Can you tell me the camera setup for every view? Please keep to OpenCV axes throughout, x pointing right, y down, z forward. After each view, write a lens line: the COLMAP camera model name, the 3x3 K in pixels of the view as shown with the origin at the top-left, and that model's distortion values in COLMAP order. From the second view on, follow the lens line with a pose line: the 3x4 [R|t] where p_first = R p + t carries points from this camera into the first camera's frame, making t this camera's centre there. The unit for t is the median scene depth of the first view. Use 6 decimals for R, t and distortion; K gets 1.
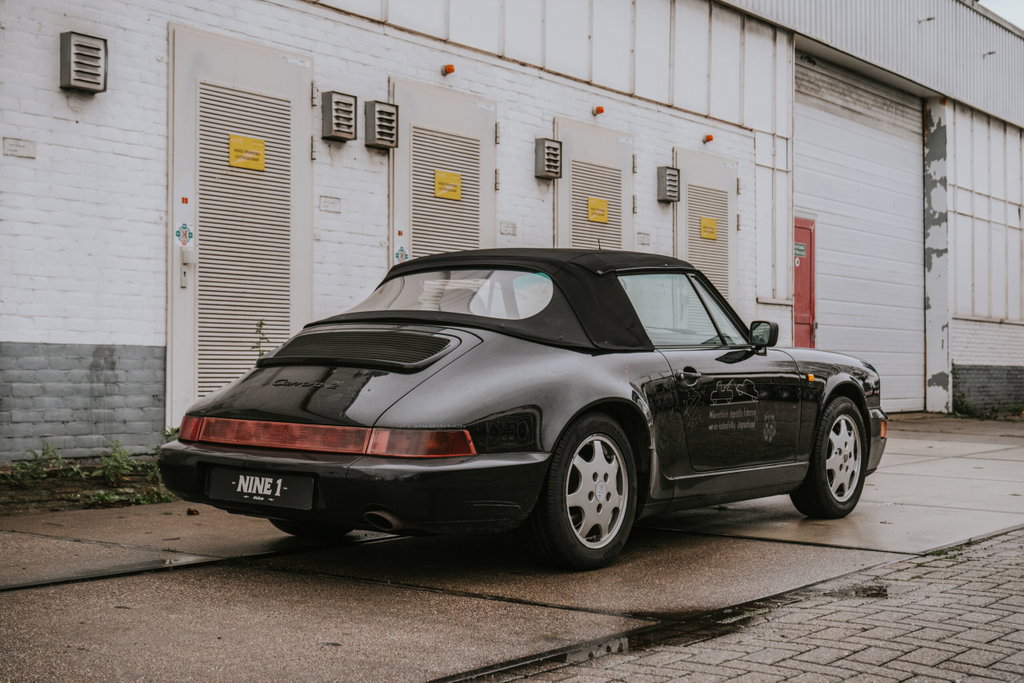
lens RADIAL K [[1423.6, 0, 512.2], [0, 1423.6, 338.8], [0, 0, 1]] dist [0.002320, 0.000000]
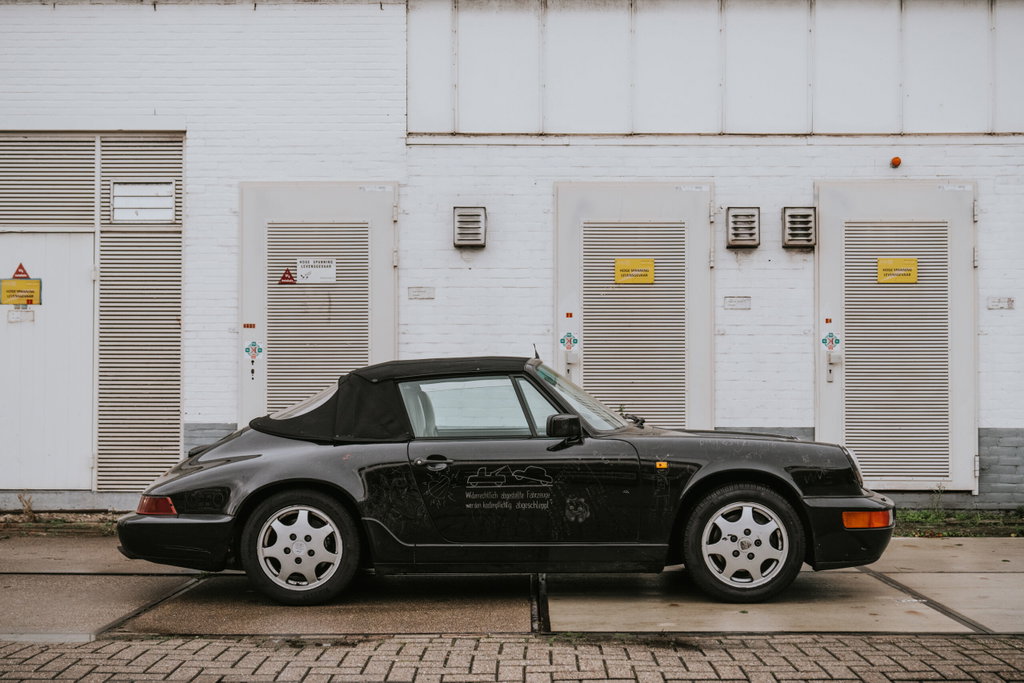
lens RADIAL K [[1277.4, 0, 512.5], [0, 1277.4, 344.9], [0, 0, 1]] dist [0.009861, 0.000000]
pose [[0.613656, -0.050085, -0.787983, 0.708630], [0.016620, 0.998584, -0.050528, -0.012403], [0.789399, 0.017910, 0.613620, 0.258316]]
